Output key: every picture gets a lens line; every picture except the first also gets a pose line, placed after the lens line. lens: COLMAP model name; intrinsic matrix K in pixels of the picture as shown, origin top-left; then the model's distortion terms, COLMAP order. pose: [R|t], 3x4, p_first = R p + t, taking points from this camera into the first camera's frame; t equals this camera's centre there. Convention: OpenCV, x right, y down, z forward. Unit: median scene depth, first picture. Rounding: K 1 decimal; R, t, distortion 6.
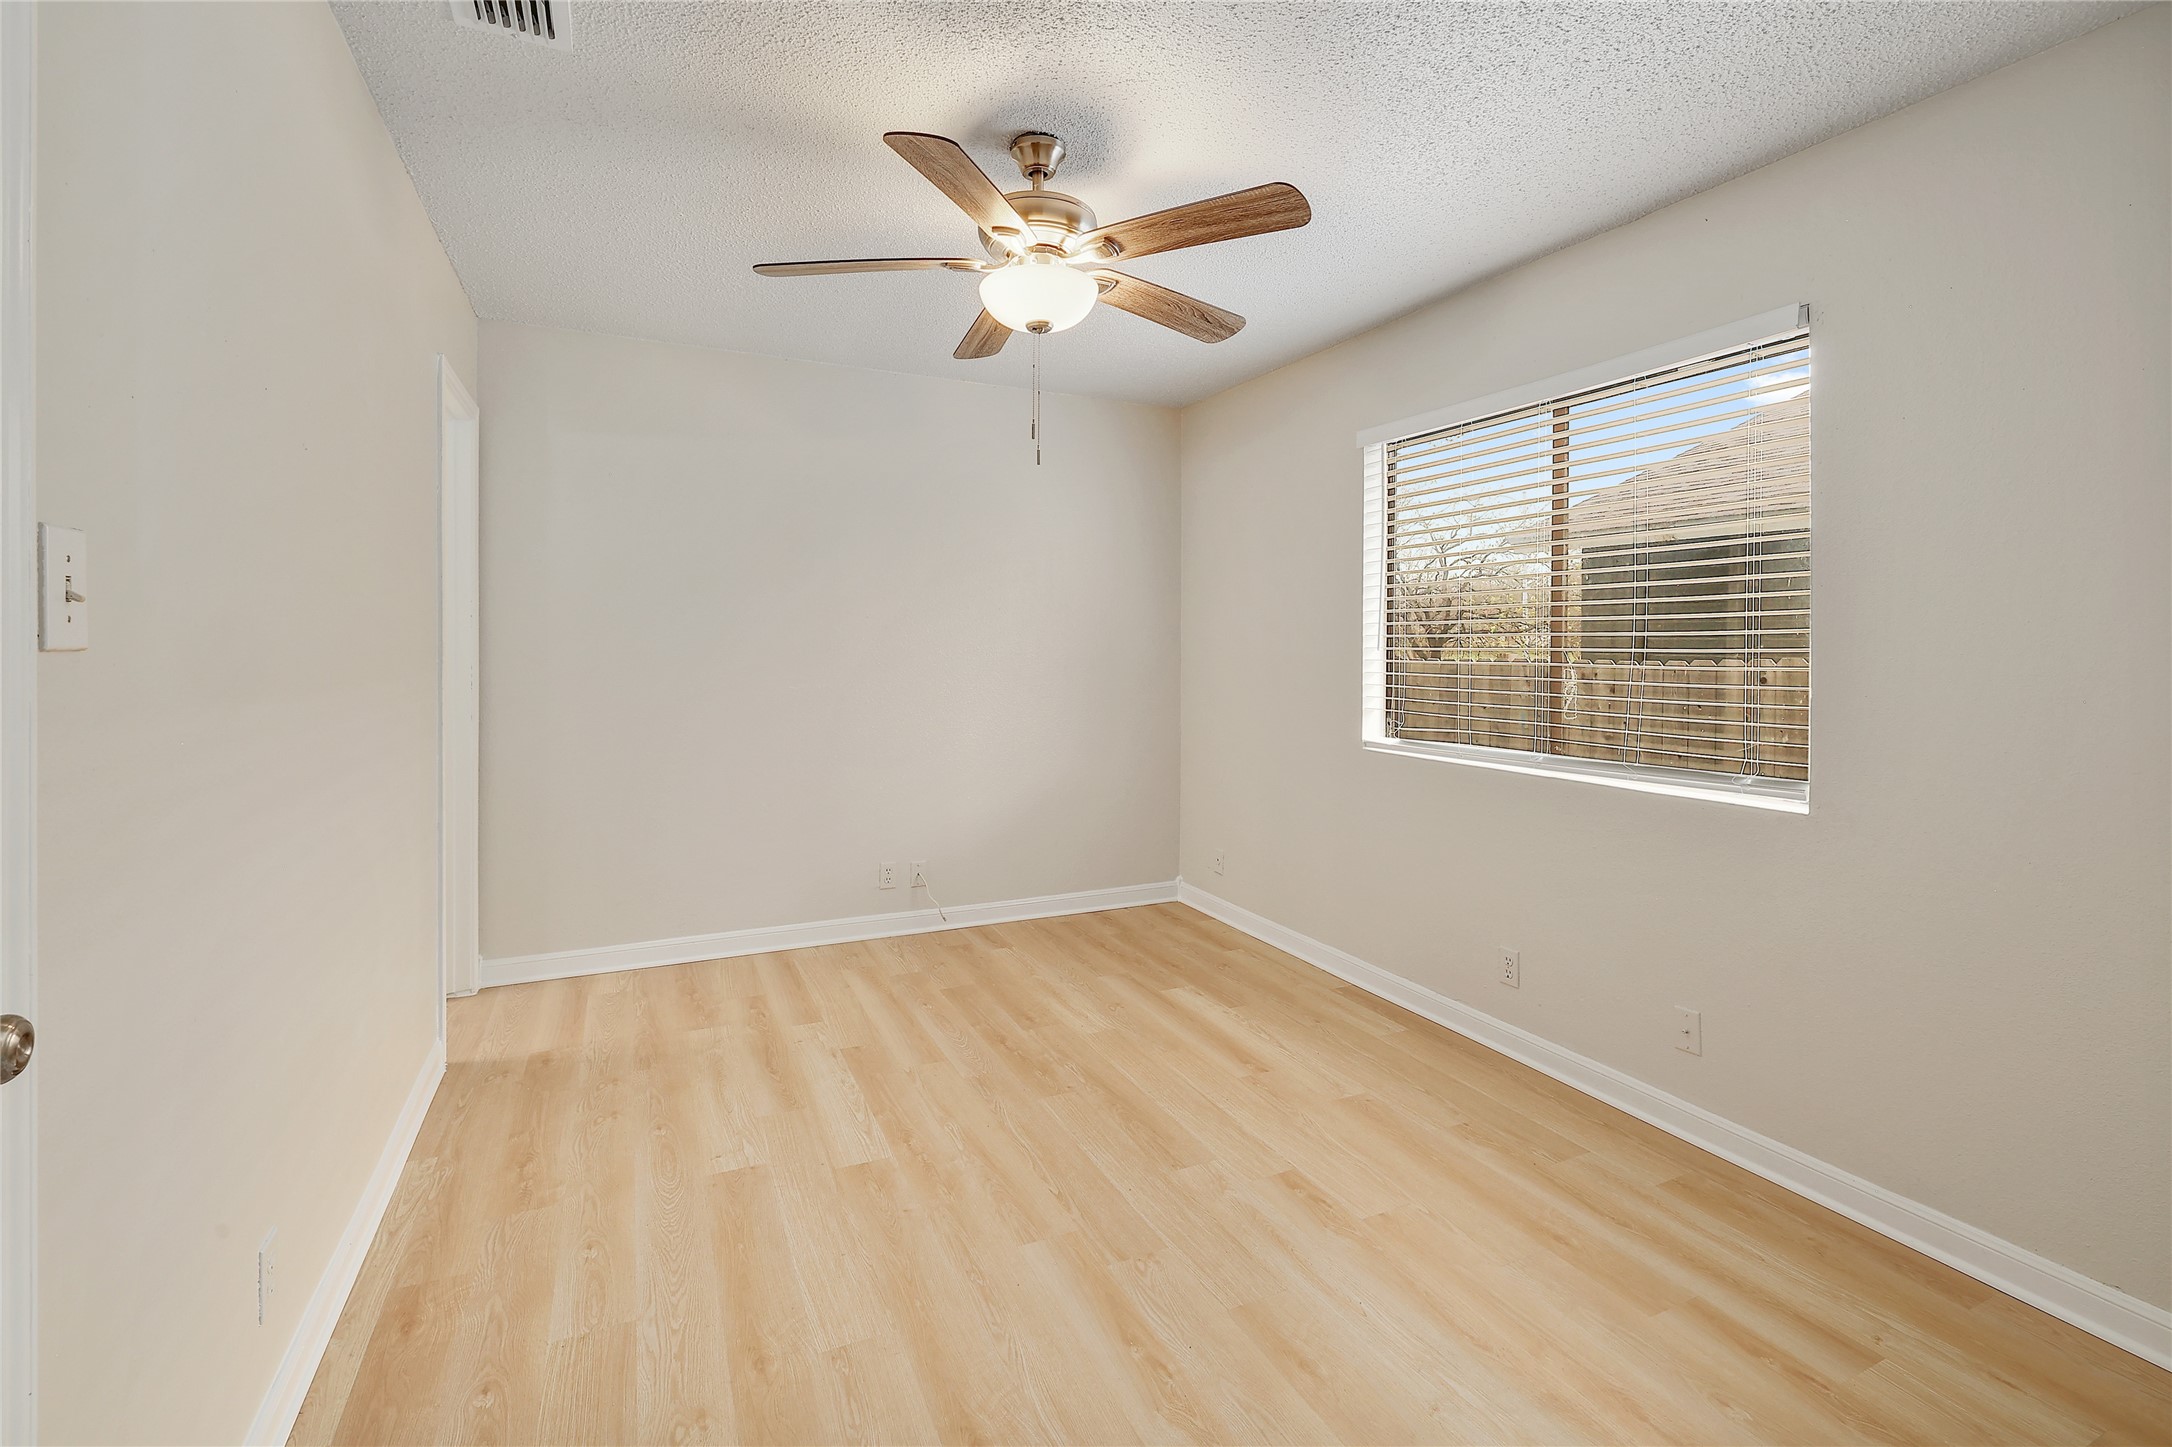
lens RADIAL K [[945.7, 0, 1087.9], [0, 945.7, 668.3], [0, 0, 1]] dist [-0.000959, -0.000264]
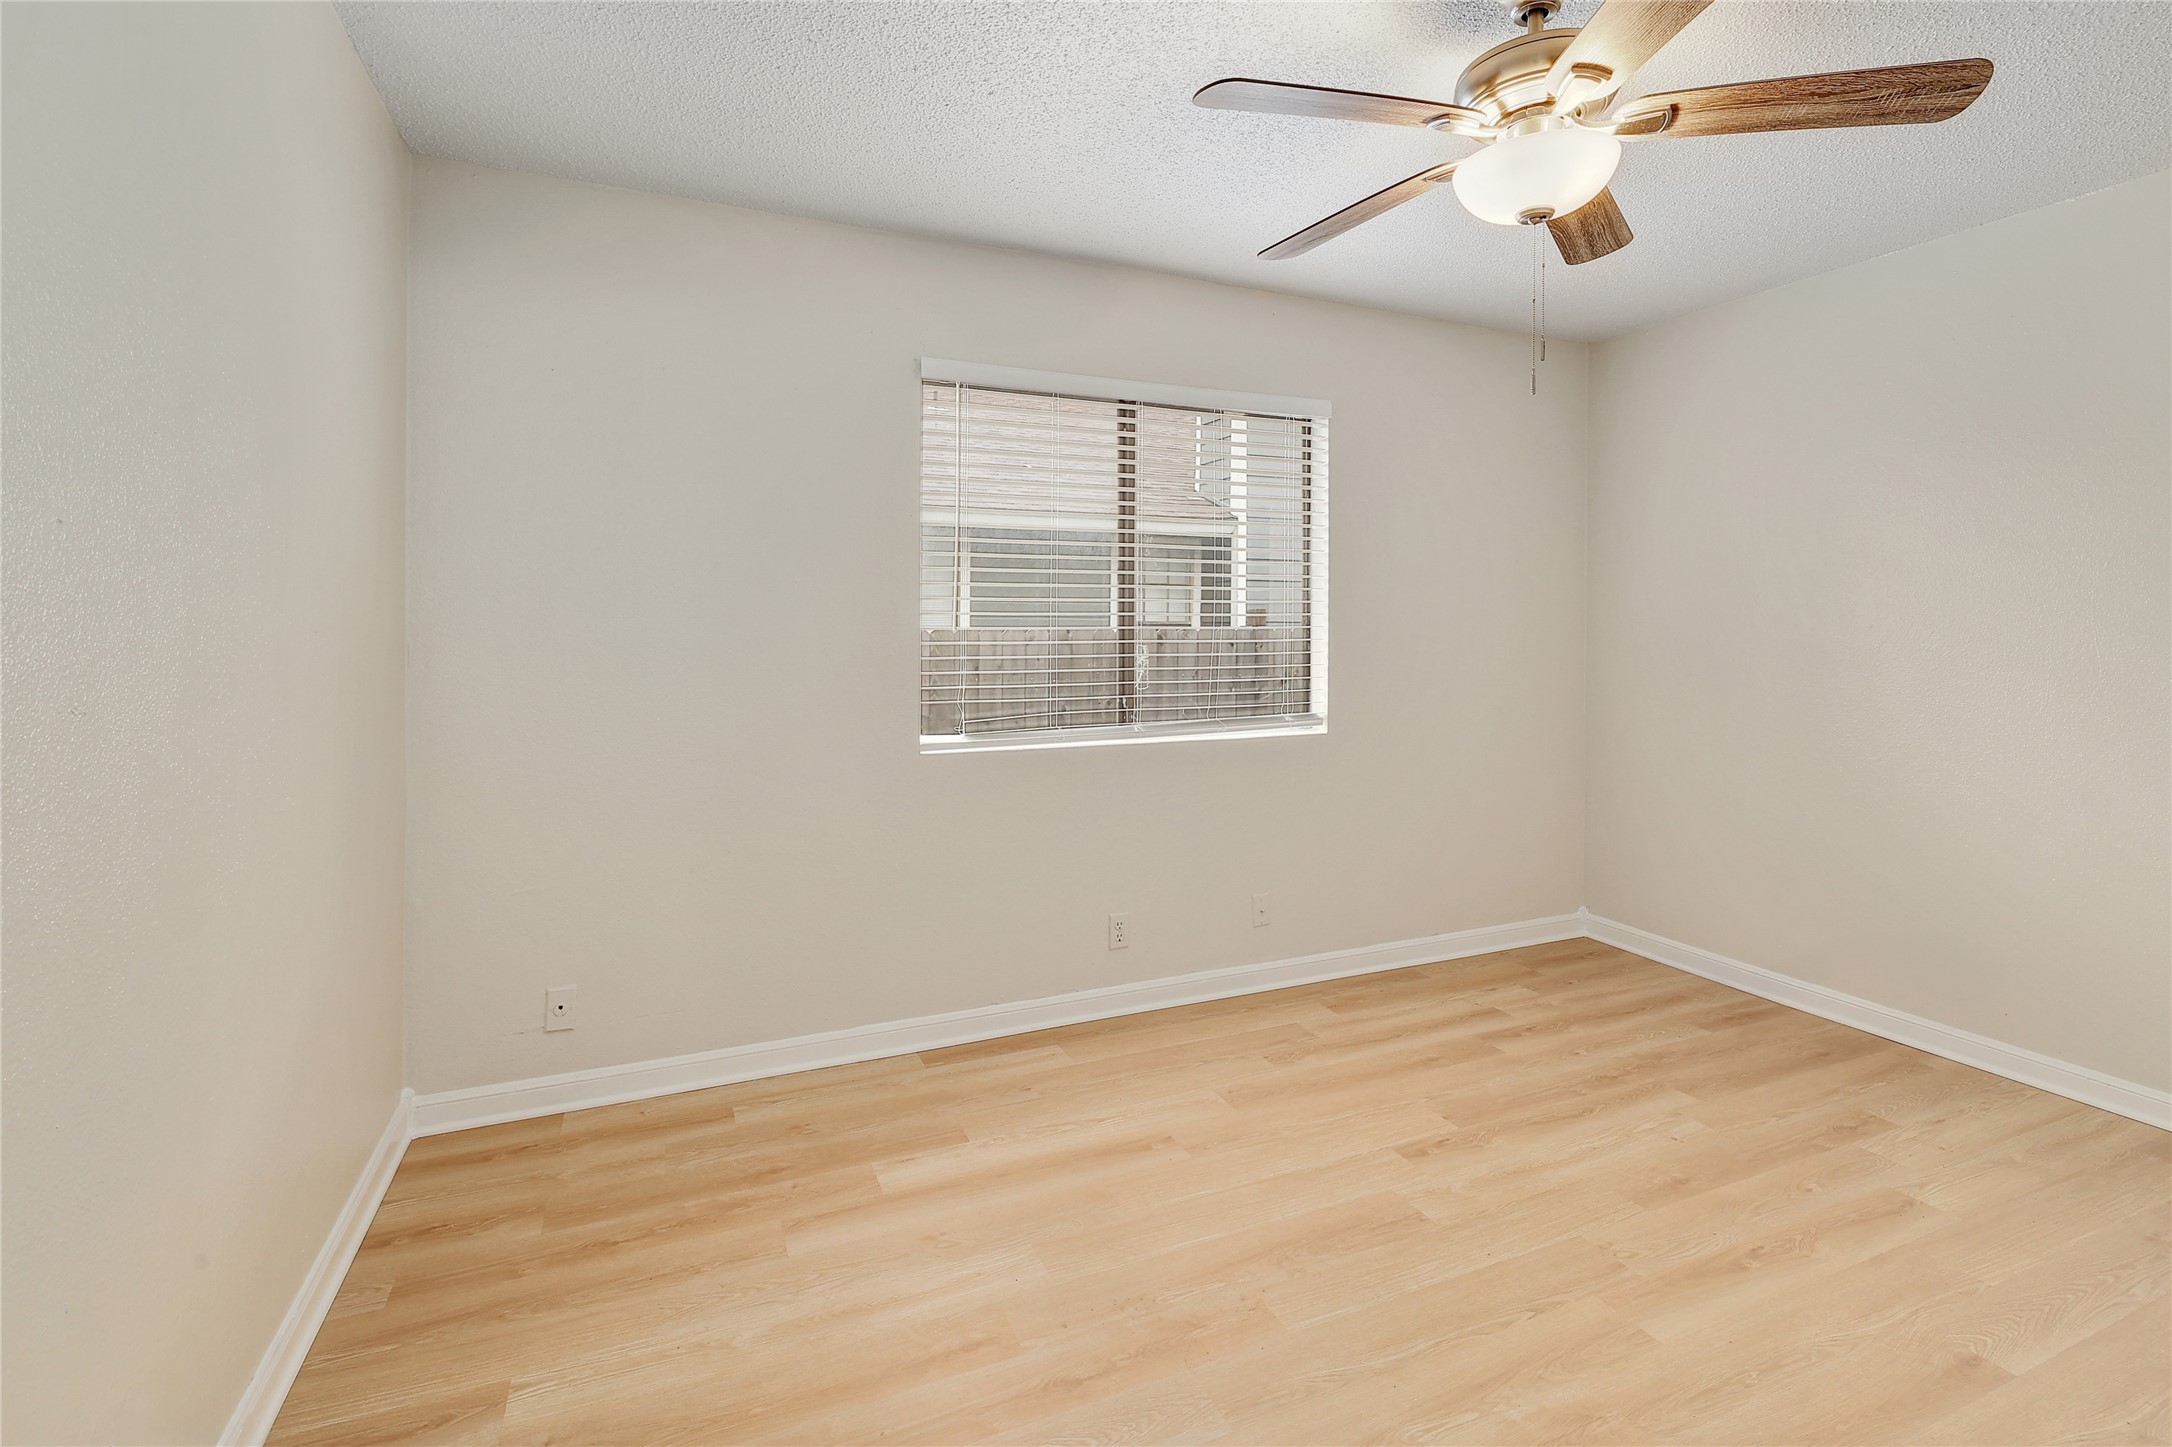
lens RADIAL K [[988.6, 0, 1091.5], [0, 988.6, 637.1], [0, 0, 1]] dist [-0.014734, 0.013115]
pose [[0.039834, -0.017031, 0.999061, -0.671248], [0.023640, 0.999591, 0.016098, -0.029109], [-0.998927, 0.022976, 0.040221, 1.023509]]
